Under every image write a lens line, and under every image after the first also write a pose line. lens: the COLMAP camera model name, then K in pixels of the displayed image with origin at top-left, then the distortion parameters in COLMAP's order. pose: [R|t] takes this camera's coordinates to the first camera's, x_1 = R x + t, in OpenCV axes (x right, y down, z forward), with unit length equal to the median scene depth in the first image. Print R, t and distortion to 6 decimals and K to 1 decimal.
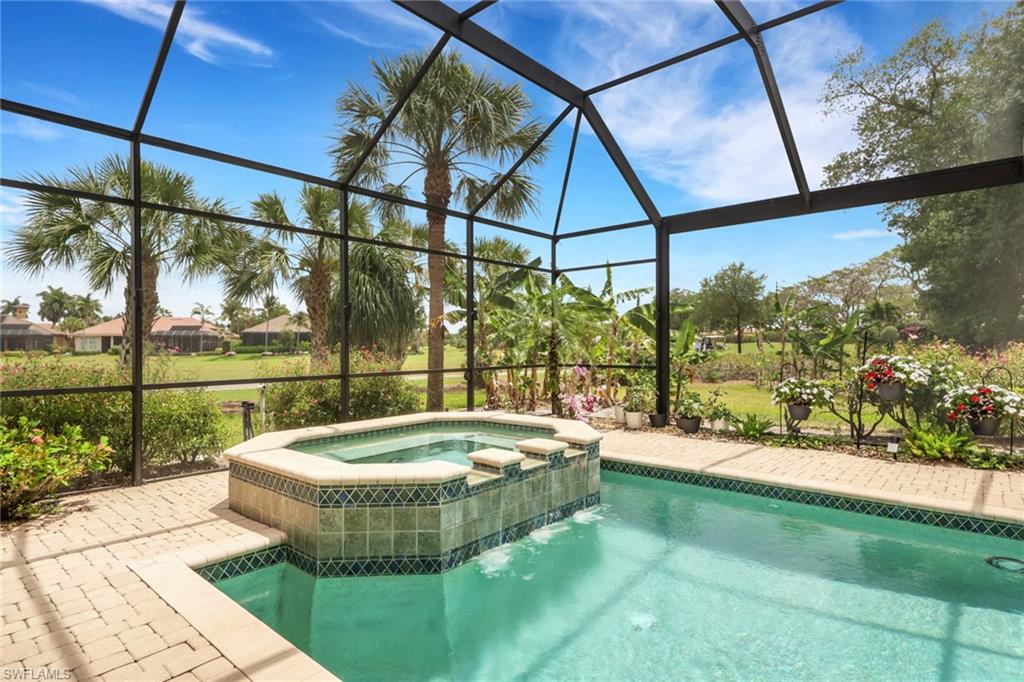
lens RADIAL K [[540.3, 0, 512.0], [0, 540.3, 341.0], [0, 0, 1]] dist [0.000649, 0.000438]
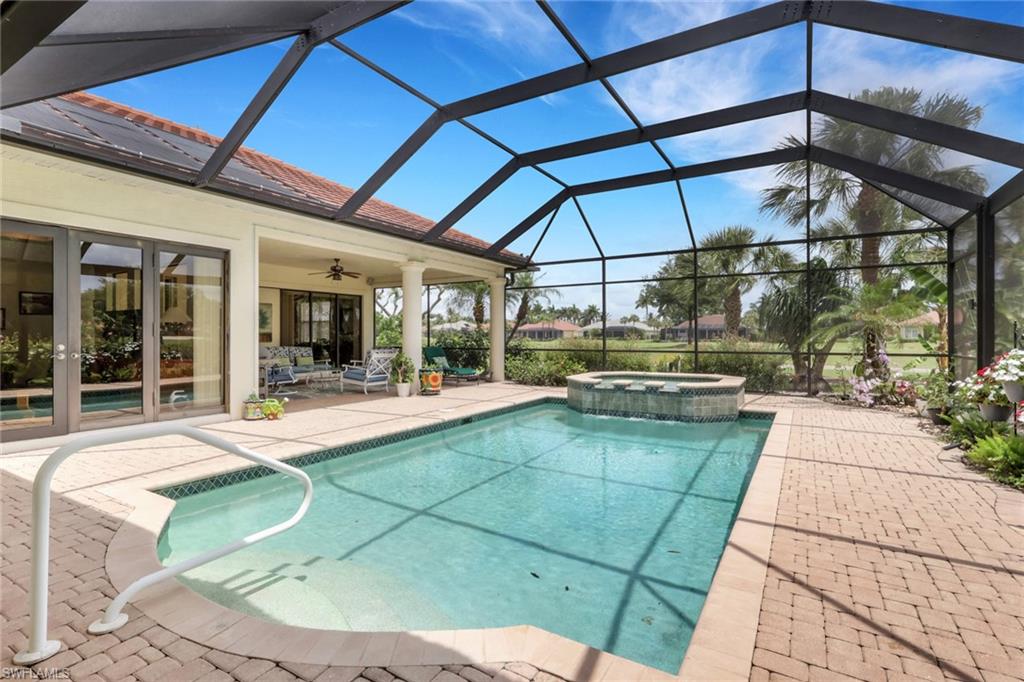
lens RADIAL K [[489.3, 0, 512.0], [0, 489.3, 341.0], [0, 0, 1]] dist [-0.000109, -0.000176]
pose [[0.173826, 0.013283, -0.984687, 1.135603], [0.008918, 0.999847, 0.015062, -0.001973], [0.984736, -0.011400, 0.173681, 0.087498]]
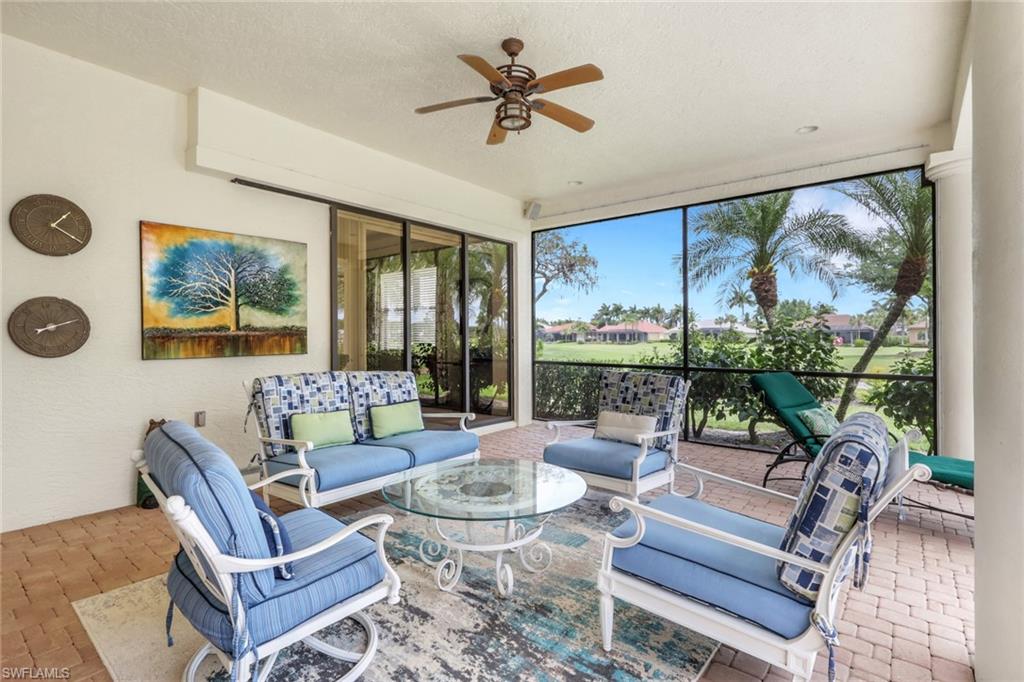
lens RADIAL K [[489.3, 0, 512.0], [0, 489.3, 341.0], [0, 0, 1]] dist [-0.000109, -0.000176]
pose [[0.040601, 0.008386, -0.999140, 1.009232], [0.008527, 0.999925, 0.008739, -0.001631], [0.999139, -0.008874, 0.040527, 0.056501]]
